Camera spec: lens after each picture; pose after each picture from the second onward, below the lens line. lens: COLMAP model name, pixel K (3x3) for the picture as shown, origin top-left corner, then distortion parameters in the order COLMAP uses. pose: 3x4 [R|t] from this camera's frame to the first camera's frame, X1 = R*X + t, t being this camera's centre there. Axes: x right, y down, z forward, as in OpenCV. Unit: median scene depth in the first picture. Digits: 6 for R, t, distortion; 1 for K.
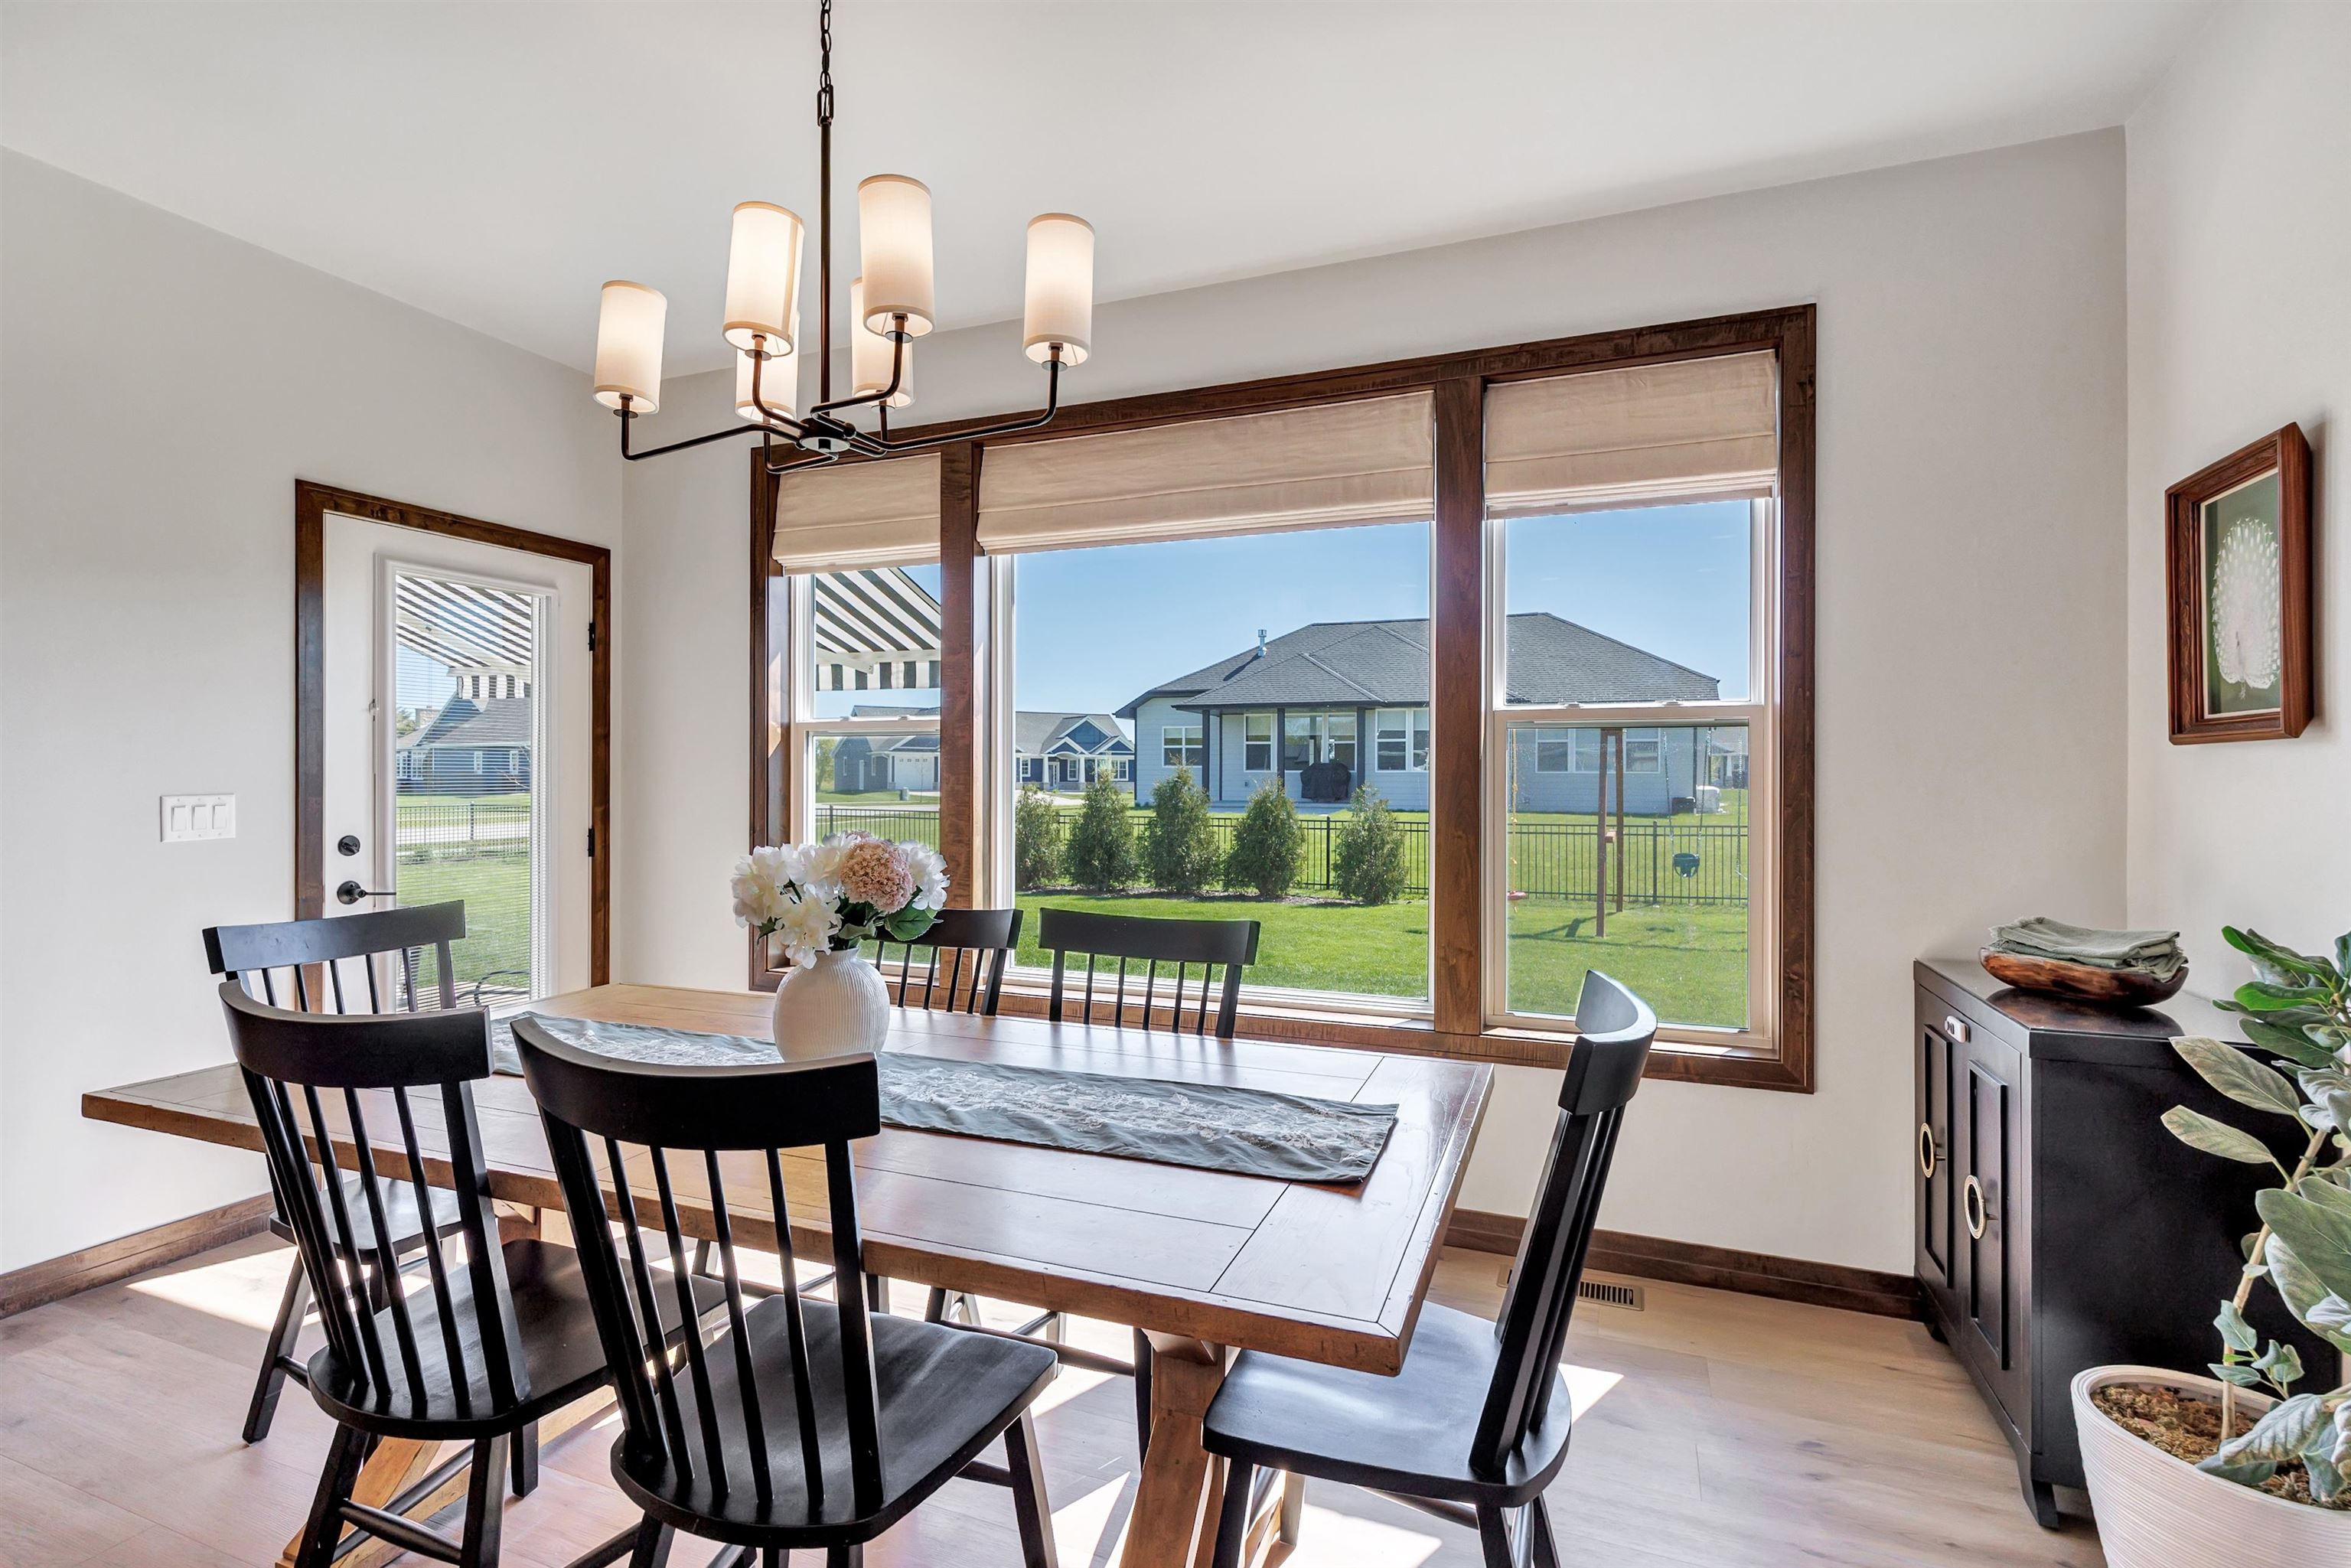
lens RADIAL K [[1107.7, 0, 1170.0], [0, 1107.7, 783.5], [0, 0, 1]] dist [0.010978, 0.000108]
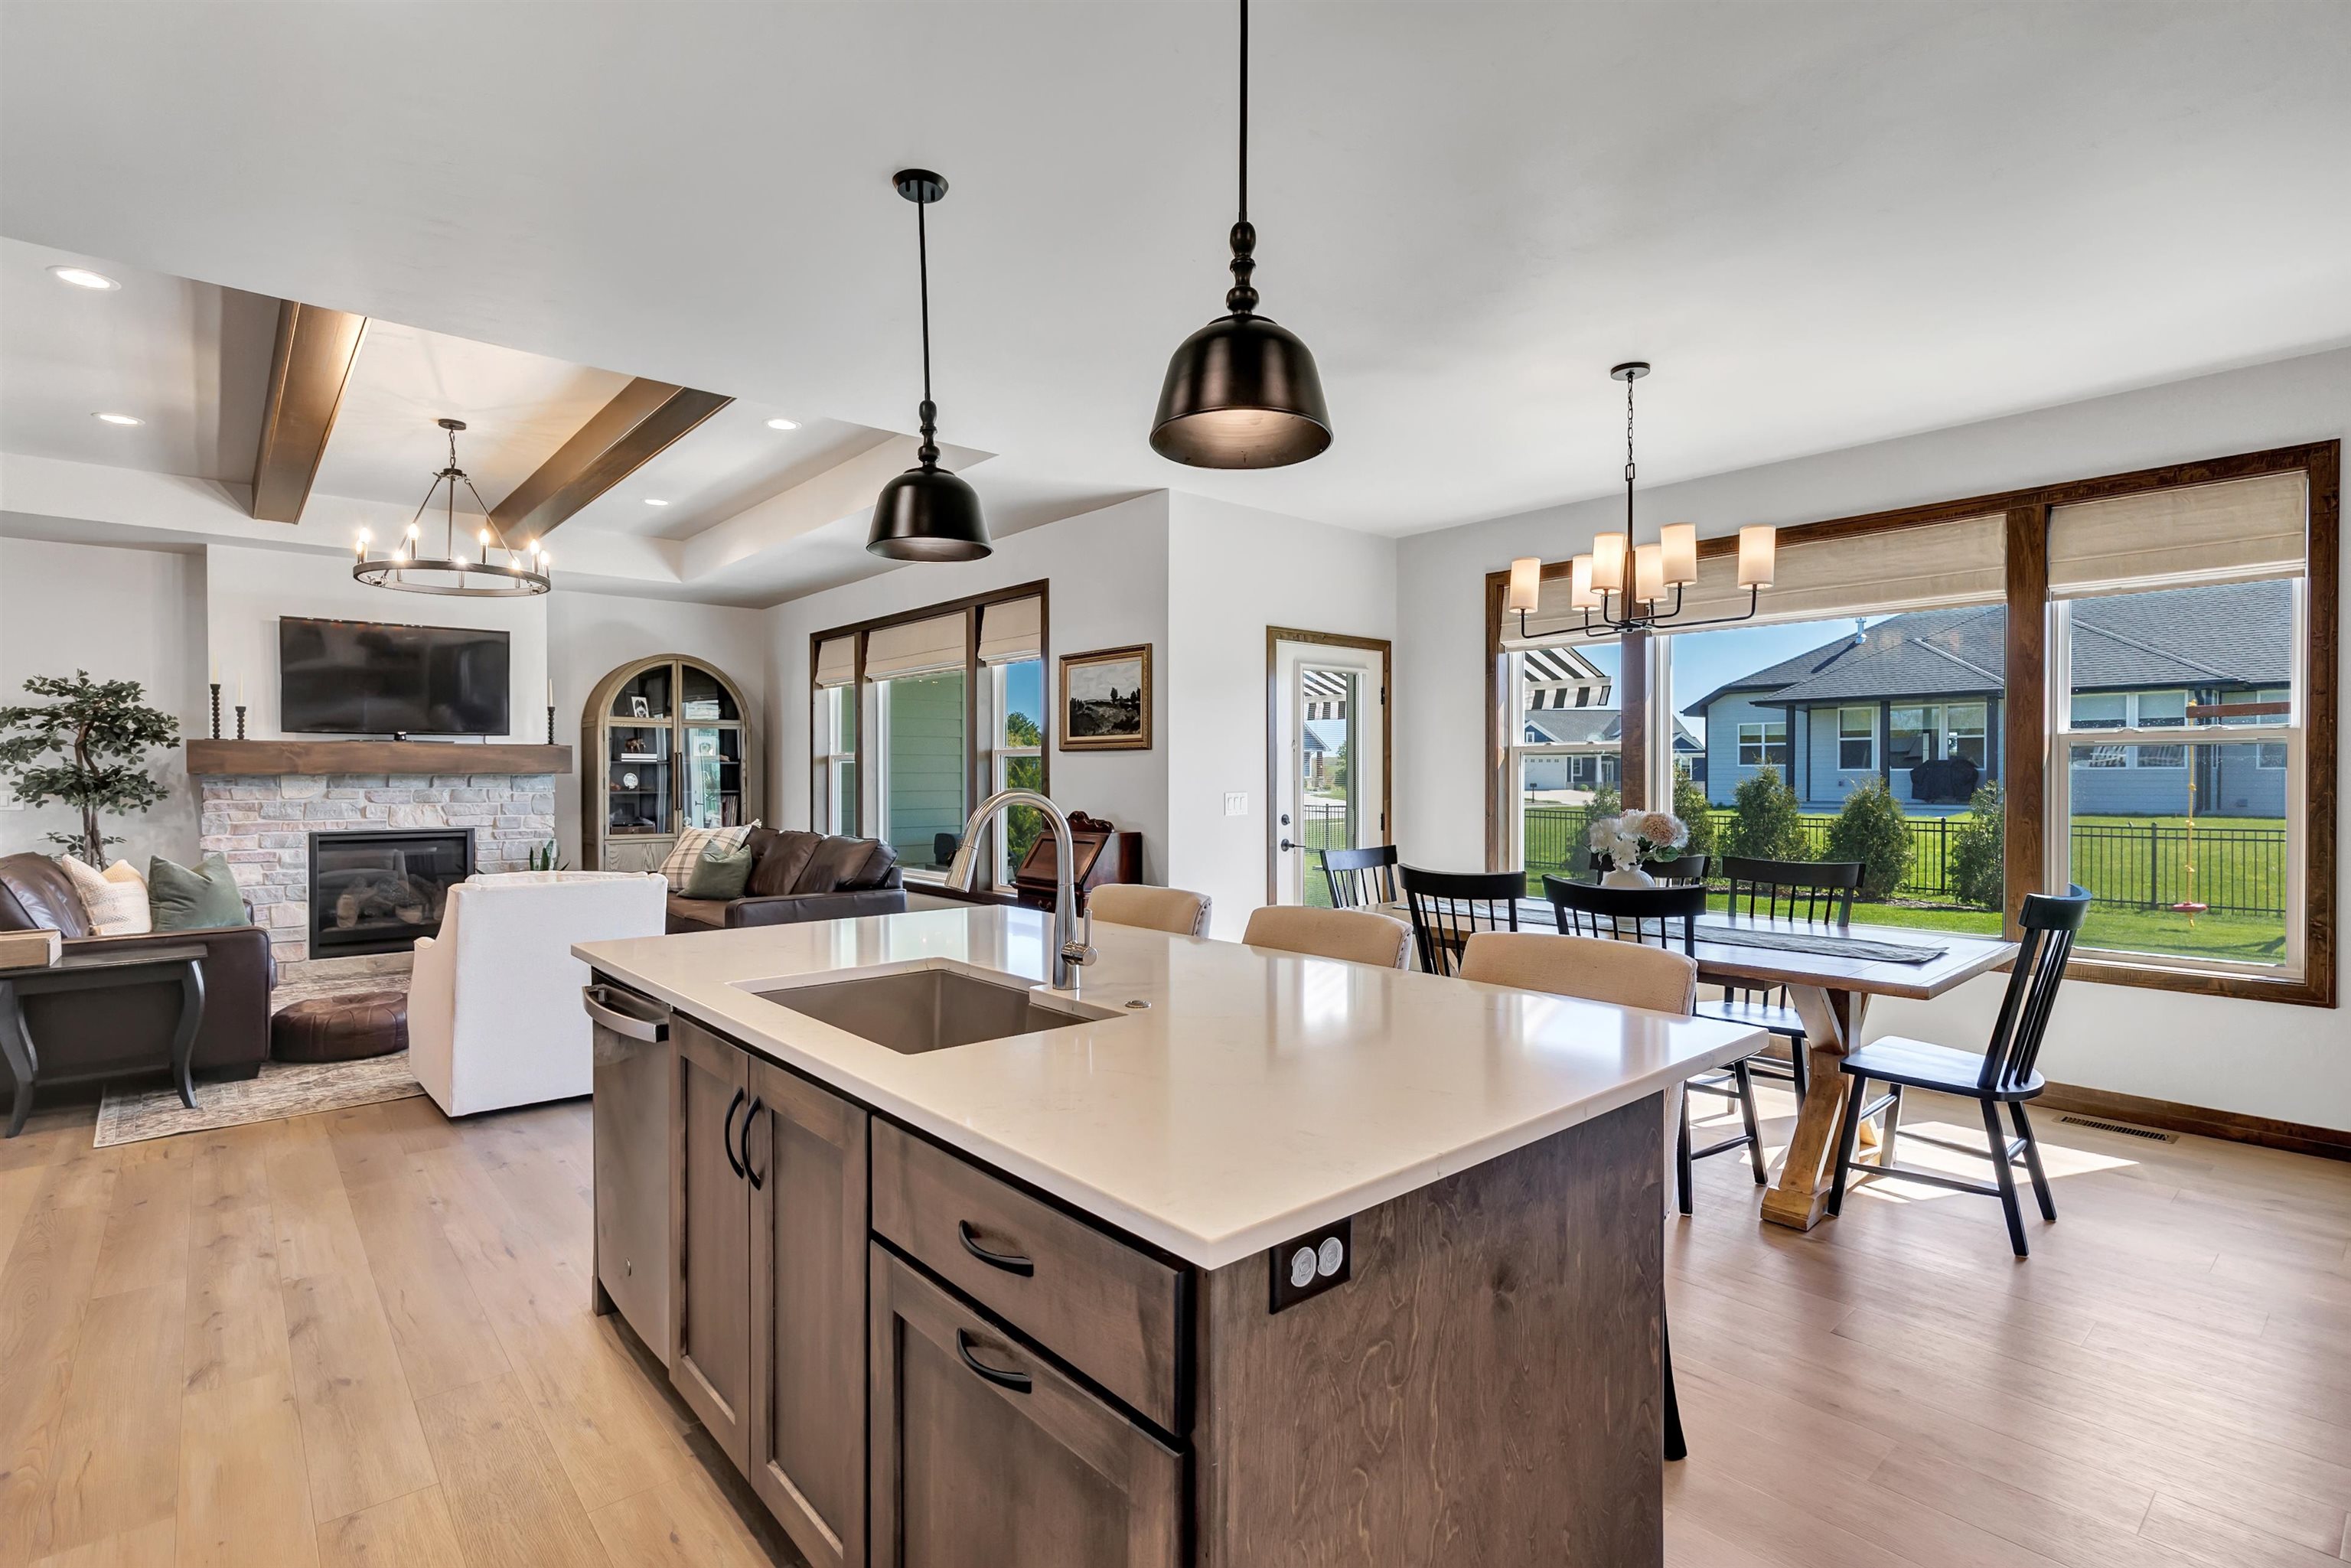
lens RADIAL K [[1107.7, 0, 1184.6], [0, 1107.7, 786.3], [0, 0, 1]] dist [0.010978, 0.000108]
pose [[0.895021, -0.000703, -0.446023, -0.030232], [0.001918, 0.999996, 0.002273, -0.001794], [0.446019, -0.002890, 0.895019, -0.322654]]
